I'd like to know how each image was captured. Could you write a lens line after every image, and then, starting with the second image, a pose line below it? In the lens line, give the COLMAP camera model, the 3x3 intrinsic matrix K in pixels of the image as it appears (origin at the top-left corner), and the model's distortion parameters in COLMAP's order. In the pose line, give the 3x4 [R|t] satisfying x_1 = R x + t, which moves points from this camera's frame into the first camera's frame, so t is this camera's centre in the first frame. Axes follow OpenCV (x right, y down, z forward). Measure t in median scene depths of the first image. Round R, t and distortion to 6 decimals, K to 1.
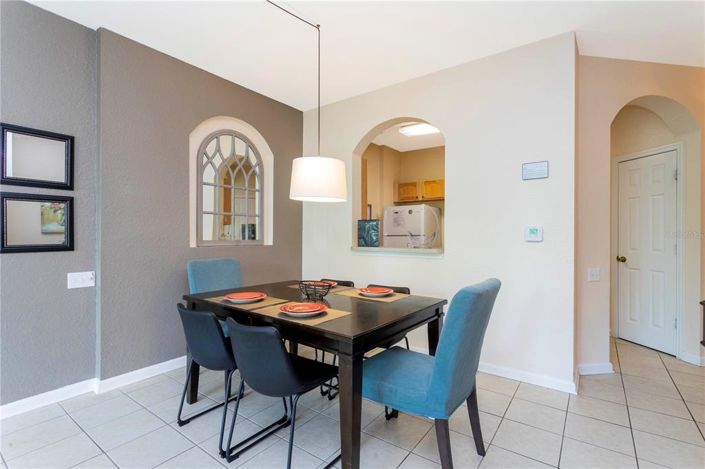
lens RADIAL K [[333.6, 0, 354.9], [0, 333.6, 234.5], [0, 0, 1]] dist [-0.002580, 0.001648]
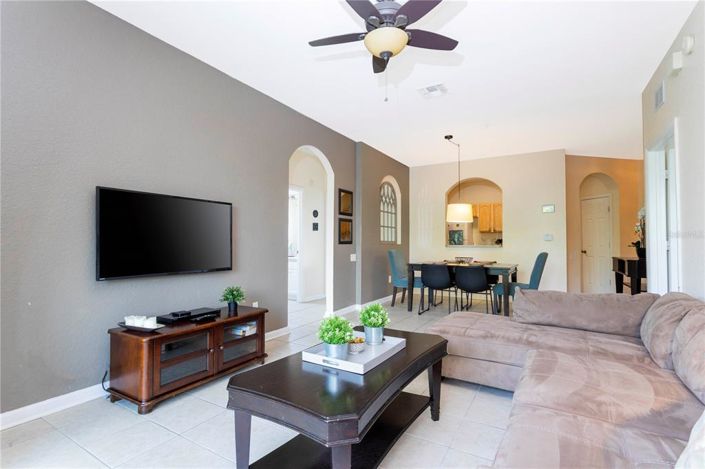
lens RADIAL K [[333.6, 0, 349.5], [0, 333.6, 234.2], [0, 0, 1]] dist [-0.002580, 0.001648]
pose [[0.996403, 0.001359, 0.084729, -0.850305], [0.001475, 0.999442, -0.033374, 0.047089], [-0.084727, 0.033379, 0.995845, -0.956531]]
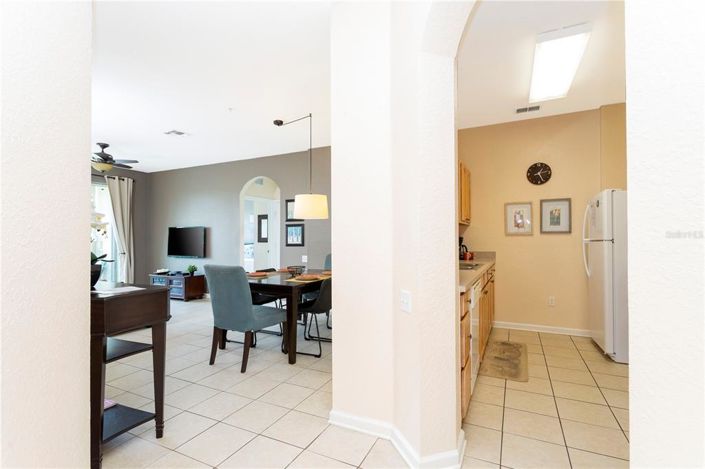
lens RADIAL K [[333.6, 0, 352.3], [0, 333.6, 235.1], [0, 0, 1]] dist [-0.002580, 0.001648]
pose [[0.170172, -0.015265, -0.985296, 1.278724], [0.000590, 0.999881, -0.015389, 0.003474], [0.985414, 0.002038, 0.170161, 0.760858]]
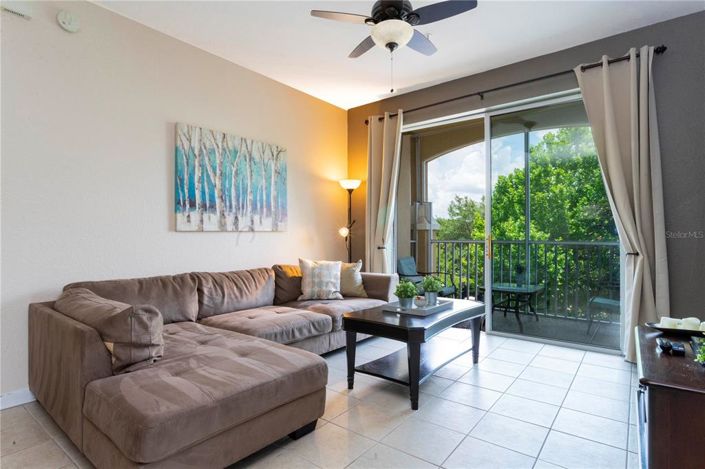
lens RADIAL K [[365.1, 0, 352.7], [0, 365.1, 233.5], [0, 0, 1]] dist [0.001924, 0.000353]
pose [[-0.999091, -0.009933, 0.041446, -0.665784], [-0.010066, 0.999945, -0.003011, 0.046534], [-0.041414, -0.003426, -0.999136, 0.553492]]
